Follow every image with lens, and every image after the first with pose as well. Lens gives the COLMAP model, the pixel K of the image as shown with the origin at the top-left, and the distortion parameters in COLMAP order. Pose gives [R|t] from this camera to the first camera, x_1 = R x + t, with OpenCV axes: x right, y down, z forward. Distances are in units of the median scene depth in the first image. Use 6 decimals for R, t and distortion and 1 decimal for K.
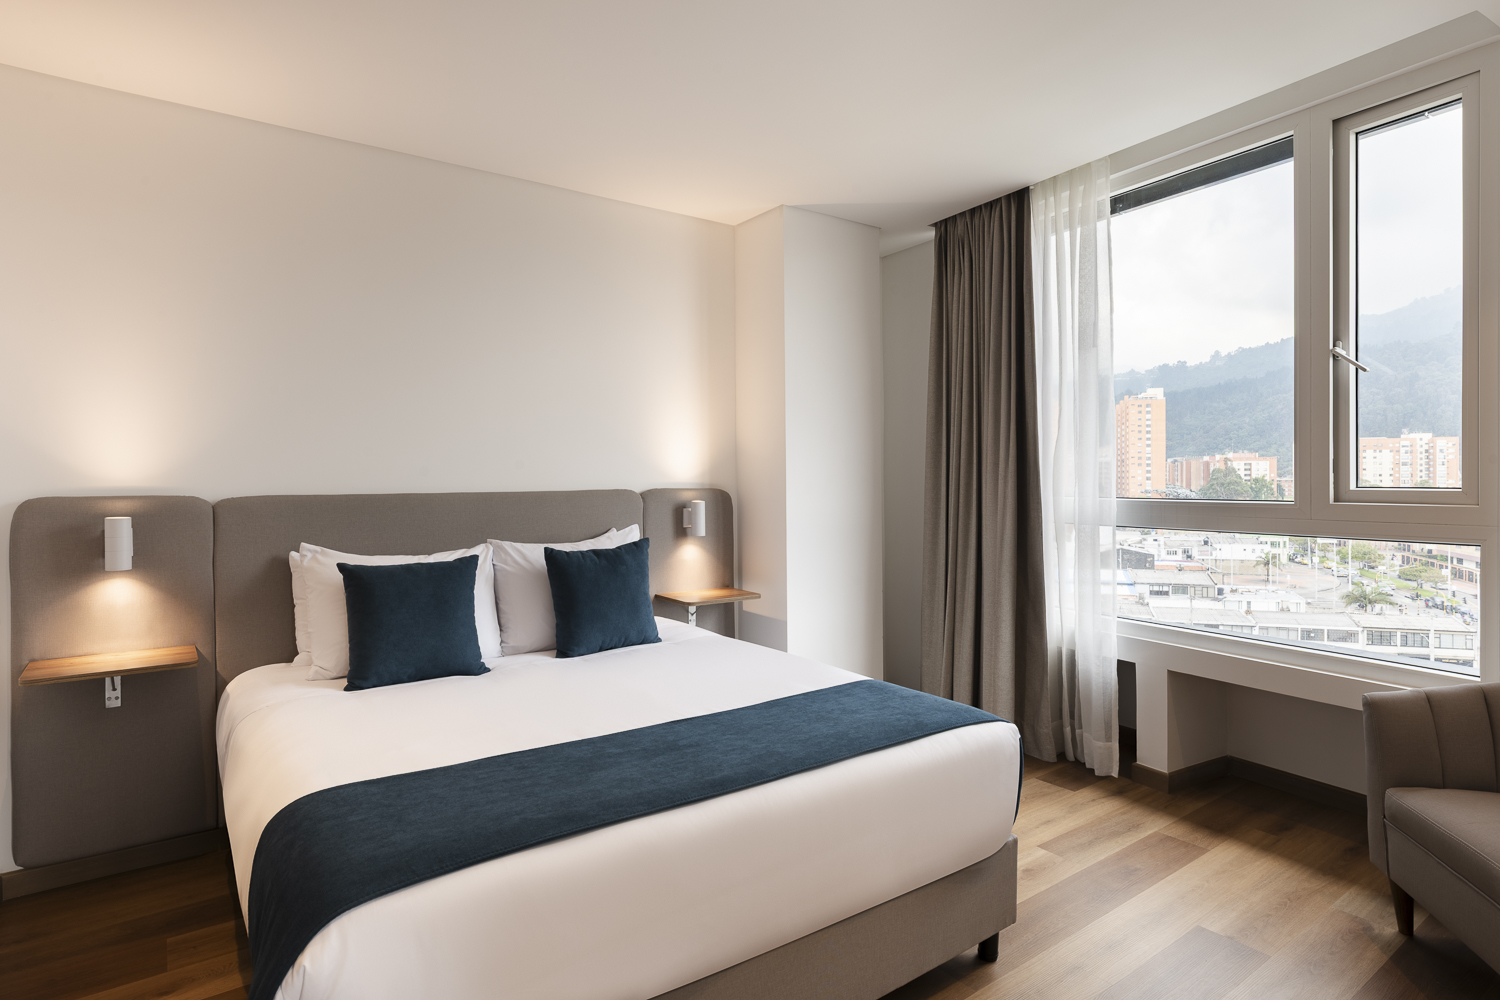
lens RADIAL K [[758.0, 0, 753.5], [0, 758.0, 493.0], [0, 0, 1]] dist [-0.001861, -0.000252]
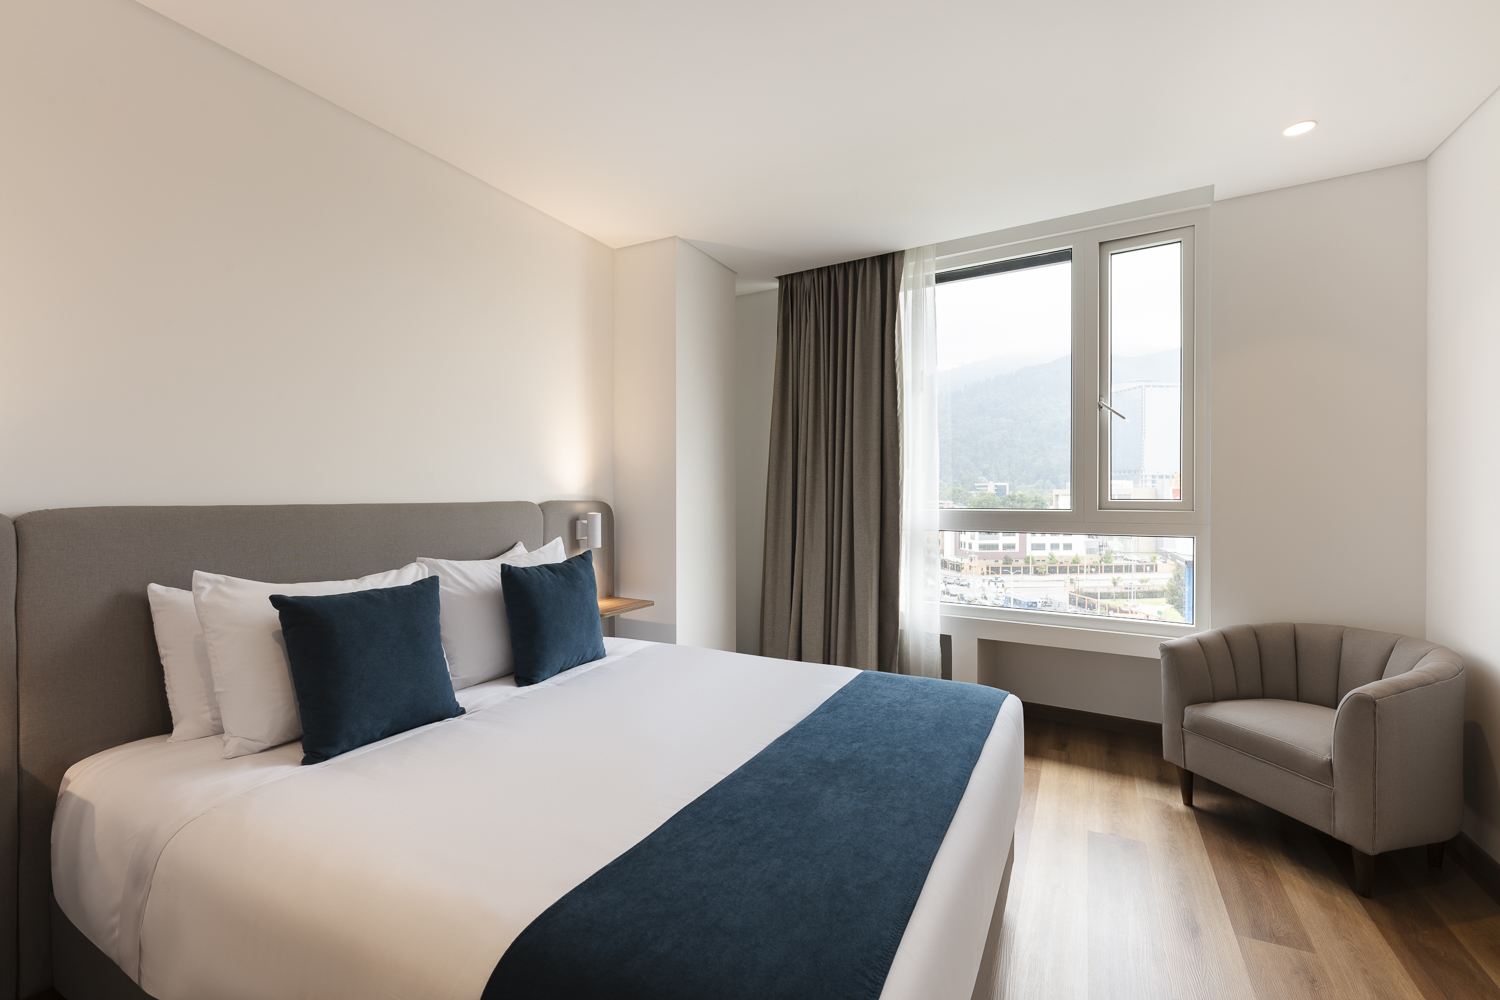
lens RADIAL K [[634.8, 0, 755.5], [0, 634.8, 505.6], [0, 0, 1]] dist [0.000560, -0.000191]
pose [[0.906188, -0.001548, 0.422871, -0.320702], [0.004250, 0.999976, -0.005446, 0.007844], [-0.422853, 0.006732, 0.906173, 0.192001]]
